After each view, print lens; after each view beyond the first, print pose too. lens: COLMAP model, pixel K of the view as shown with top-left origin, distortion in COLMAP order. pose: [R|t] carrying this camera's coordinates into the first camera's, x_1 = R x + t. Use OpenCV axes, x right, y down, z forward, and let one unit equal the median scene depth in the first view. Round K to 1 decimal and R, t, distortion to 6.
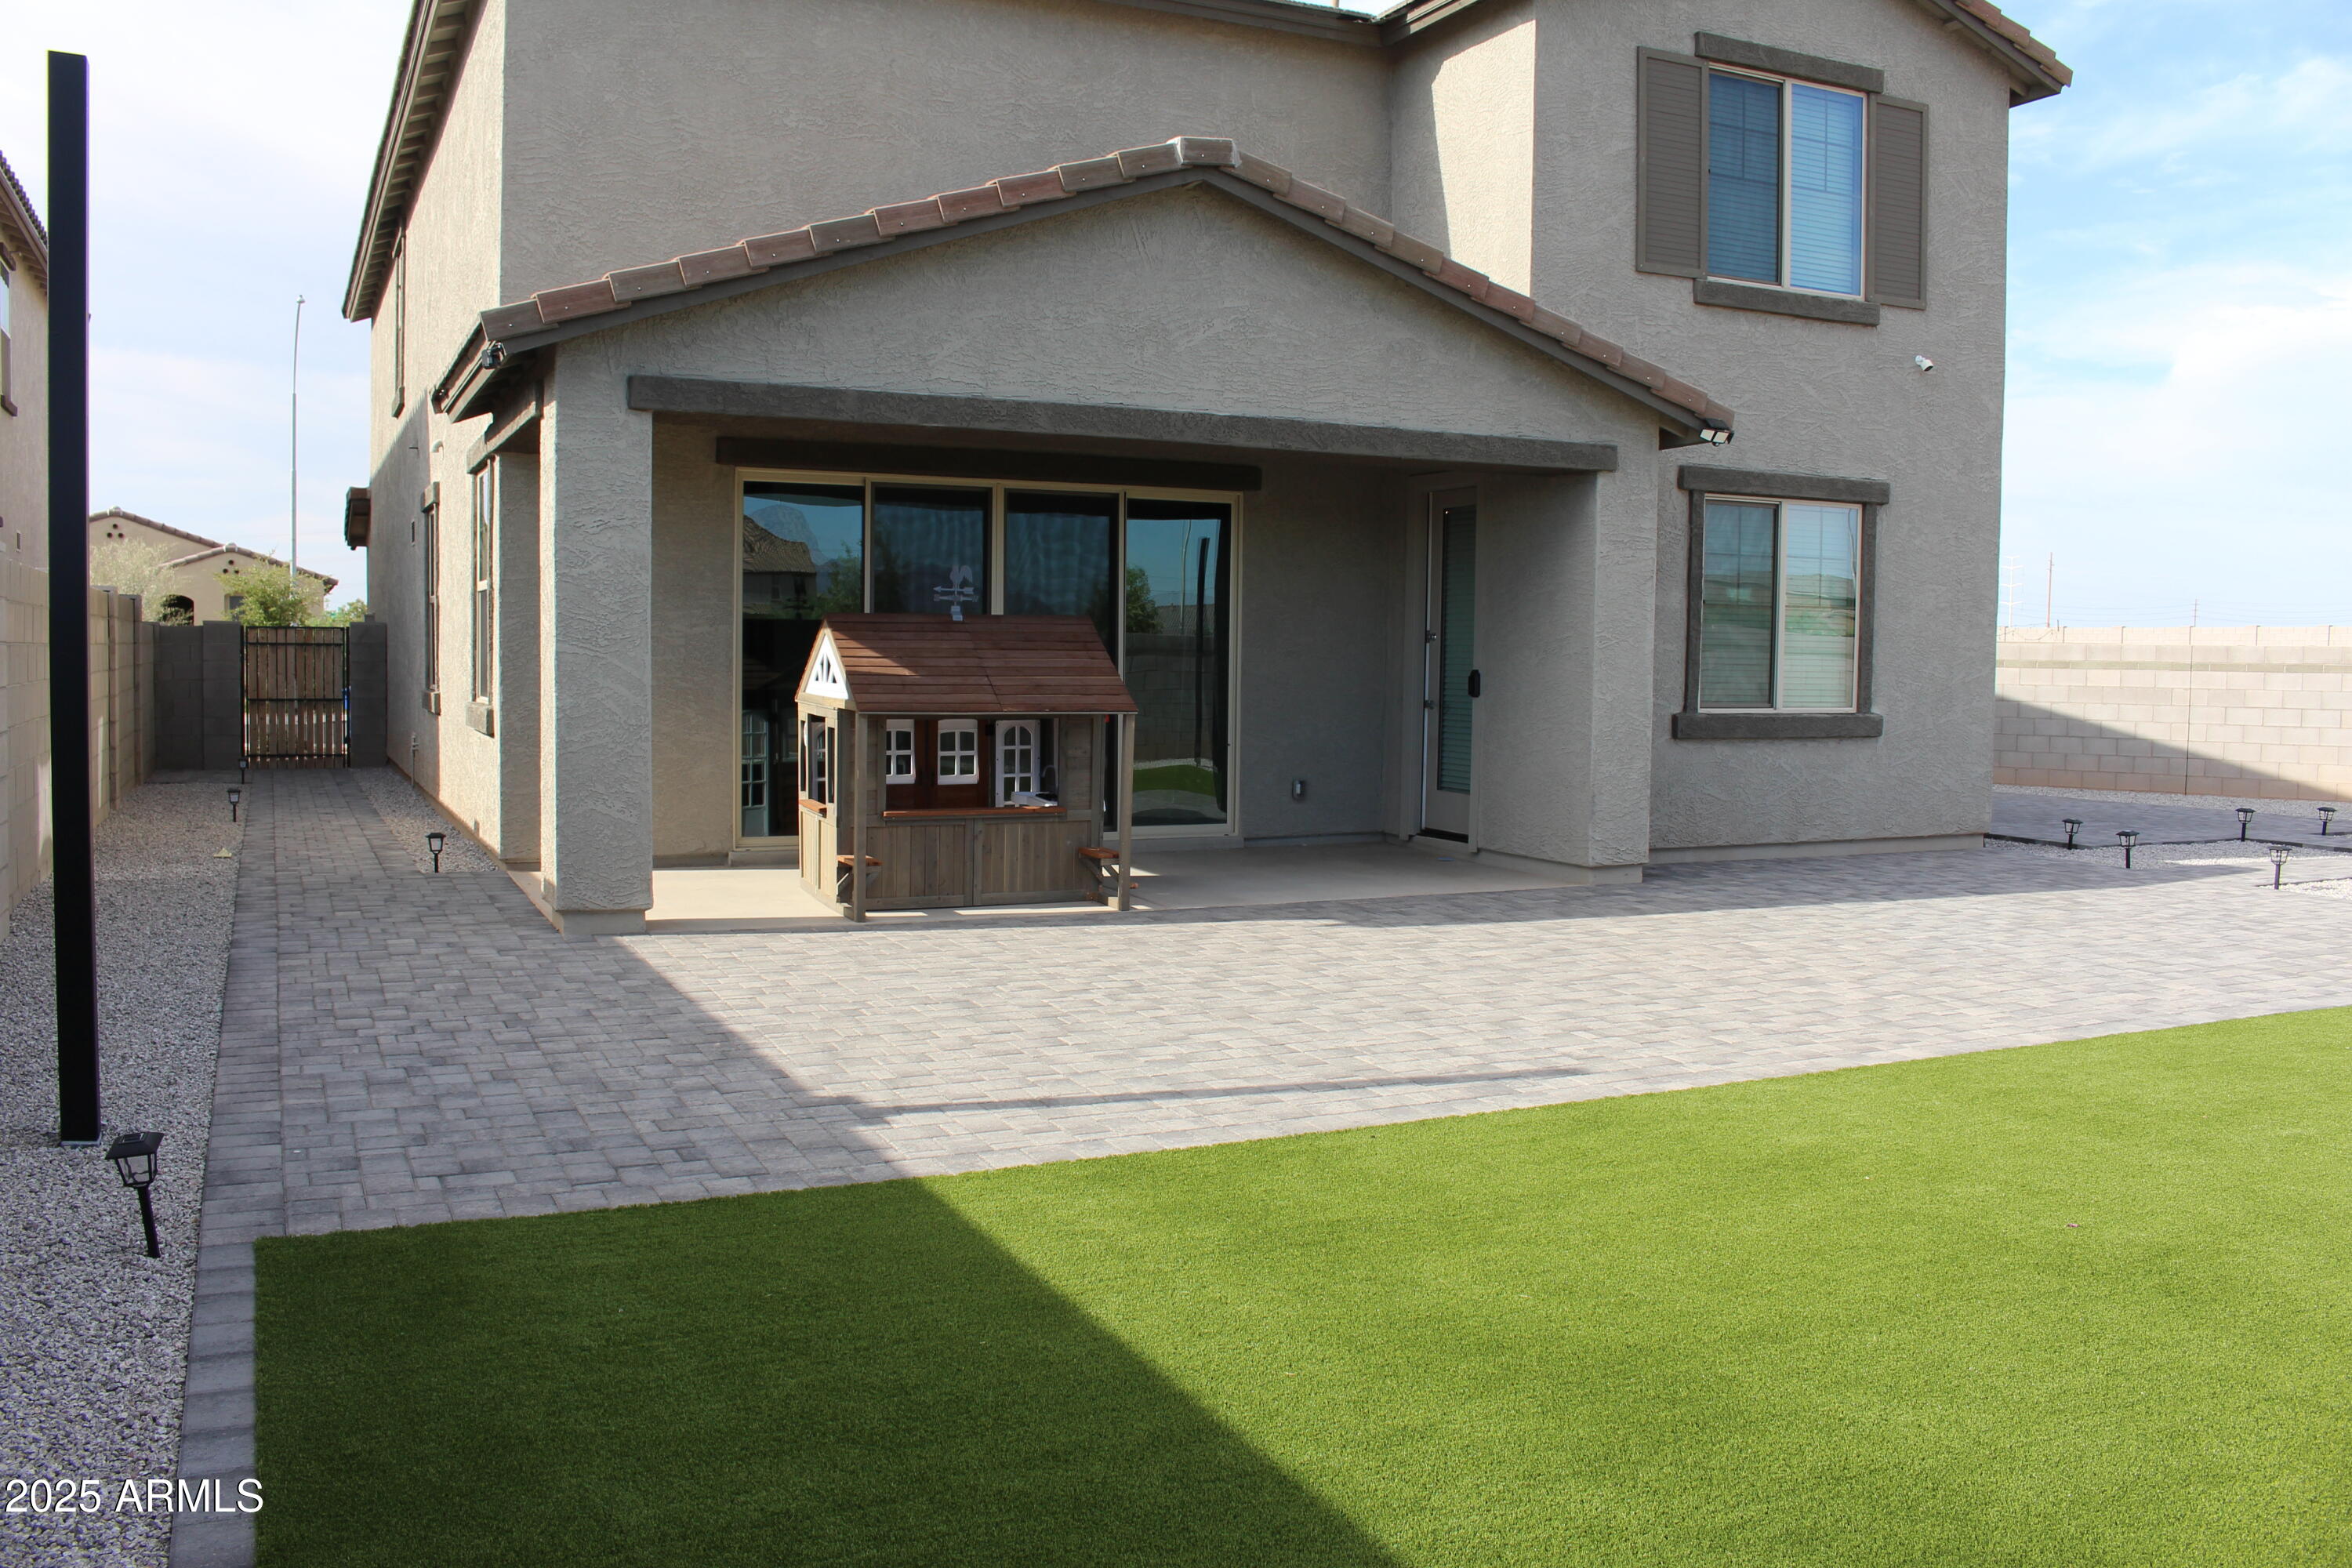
lens RADIAL K [[1923.6, 0, 1171.0], [0, 1923.6, 766.9], [0, 0, 1]] dist [-0.140859, 0.120836]
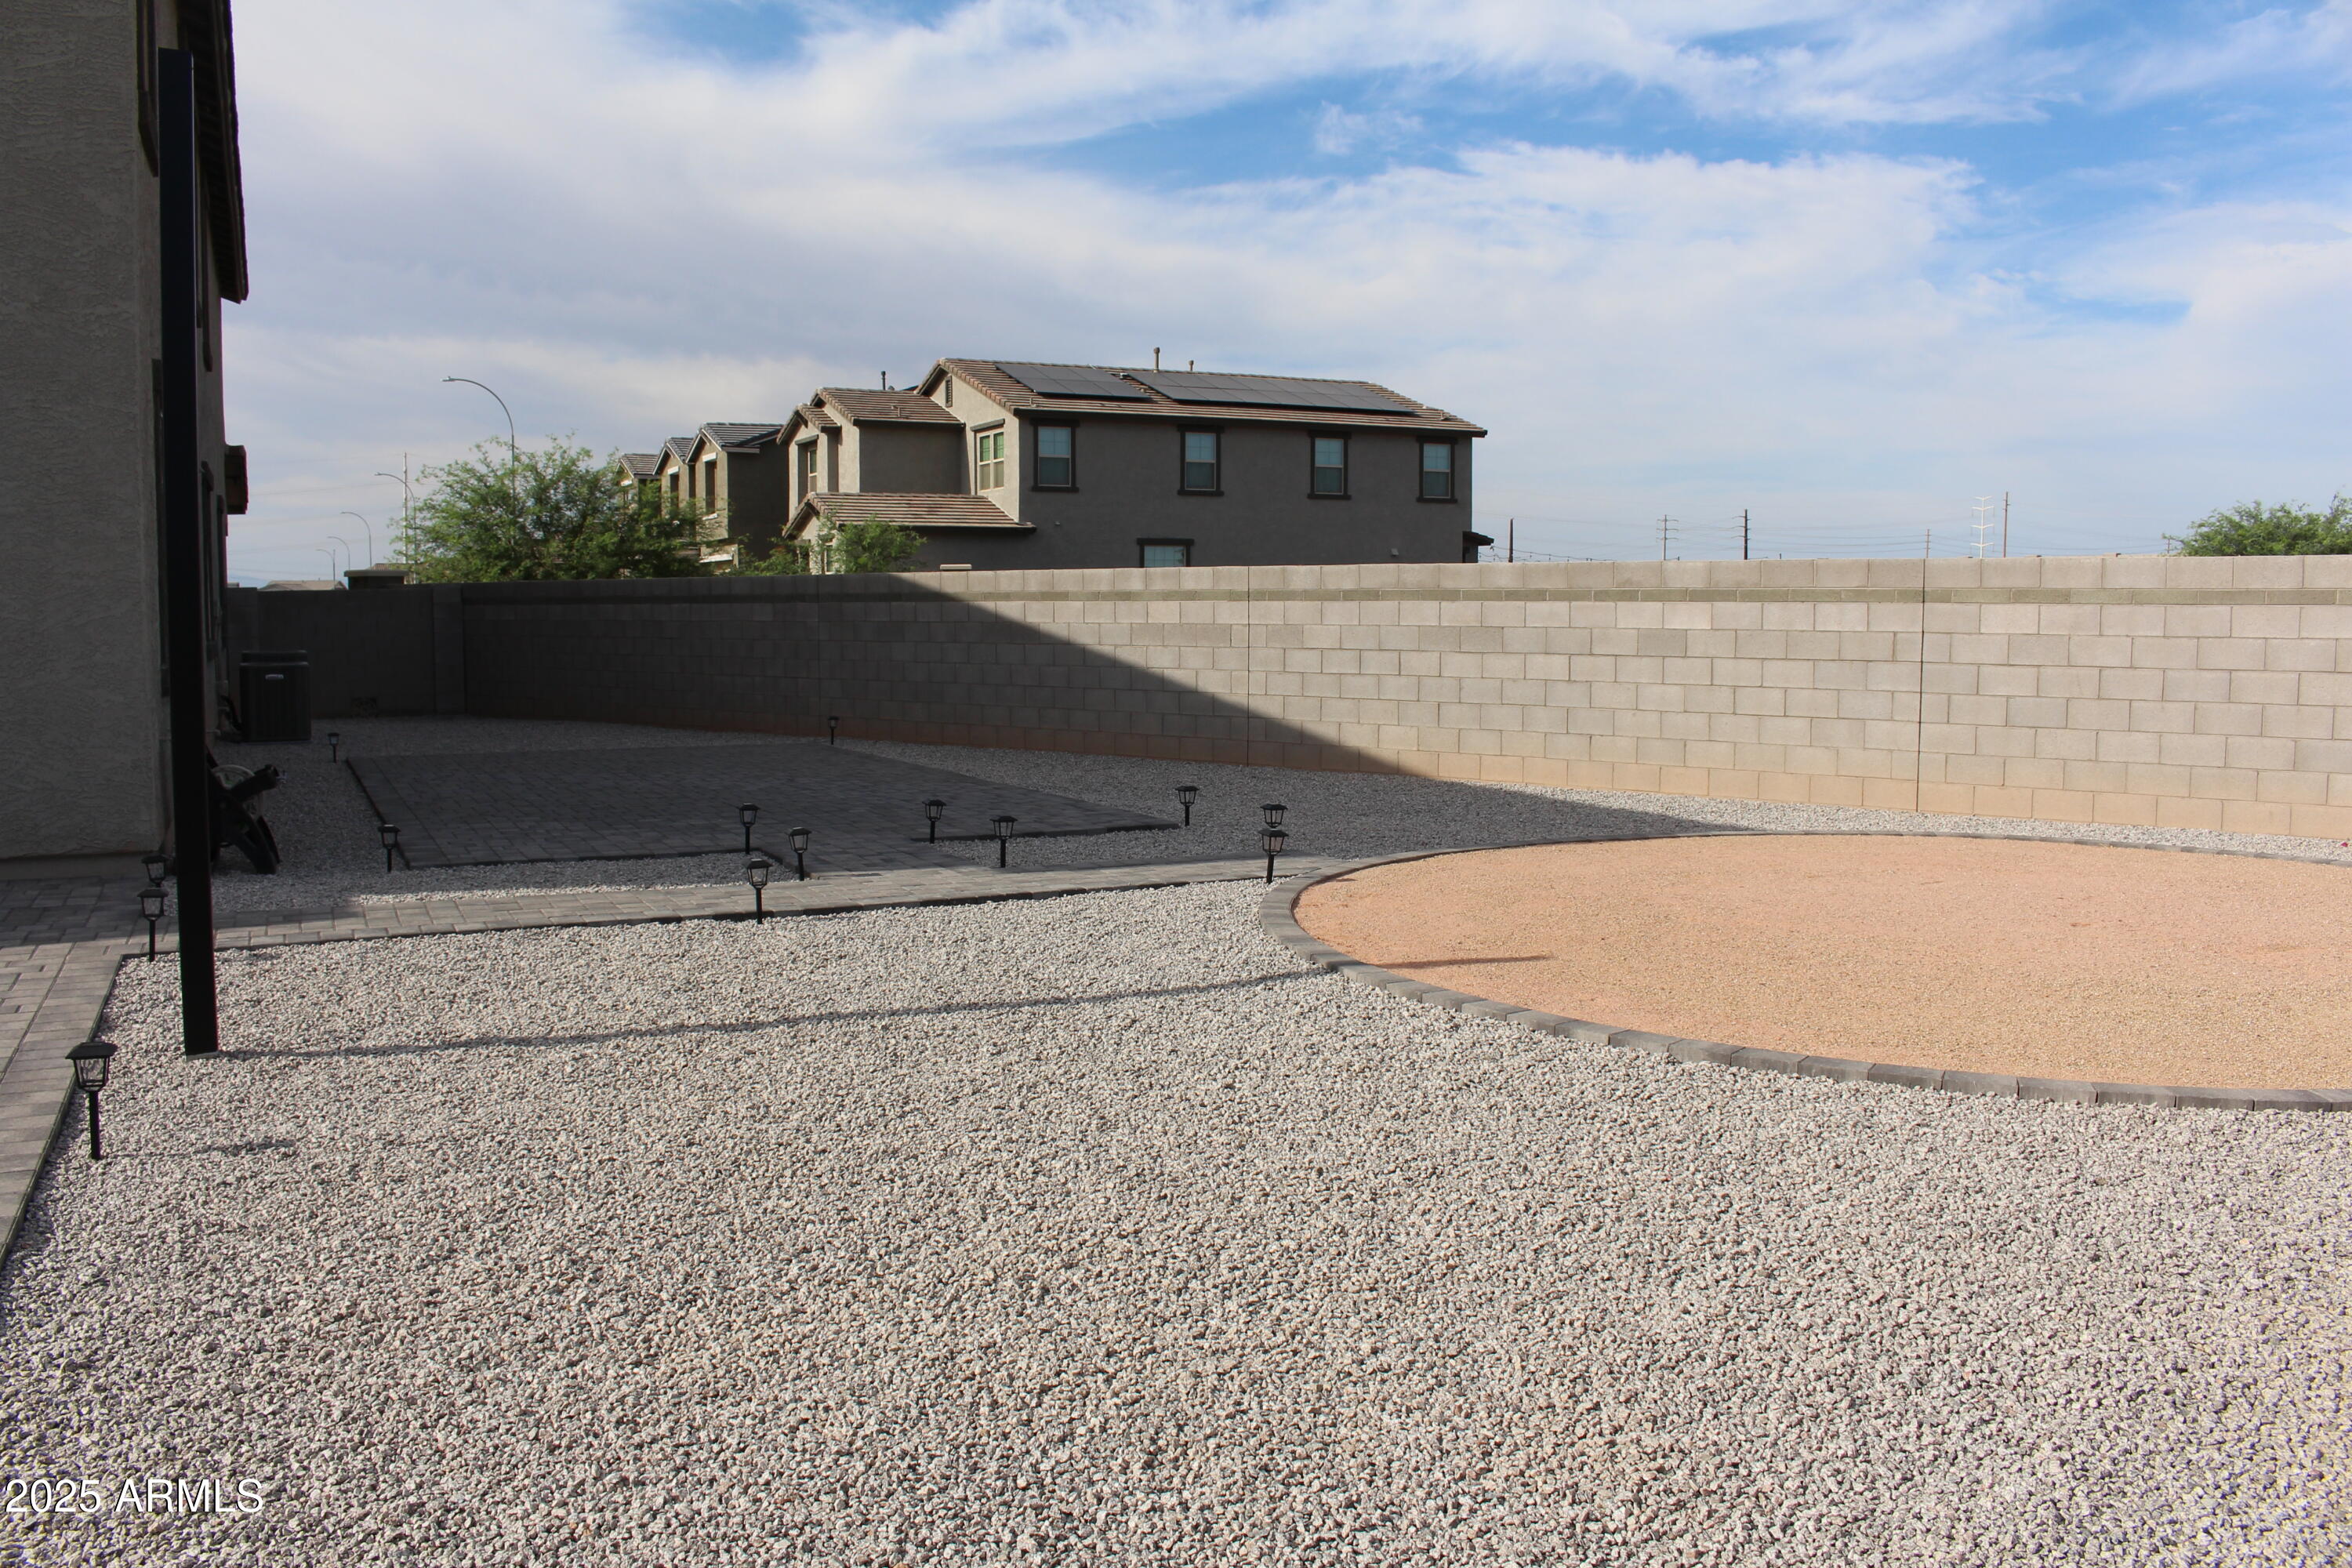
lens RADIAL K [[1923.6, 0, 1171.0], [0, 1923.6, 766.9], [0, 0, 1]] dist [-0.140859, 0.120836]
pose [[0.999742, -0.013154, 0.018522, 0.340851], [0.012661, 0.999570, 0.026451, -0.003830], [-0.018862, -0.026210, 0.999478, 0.155451]]
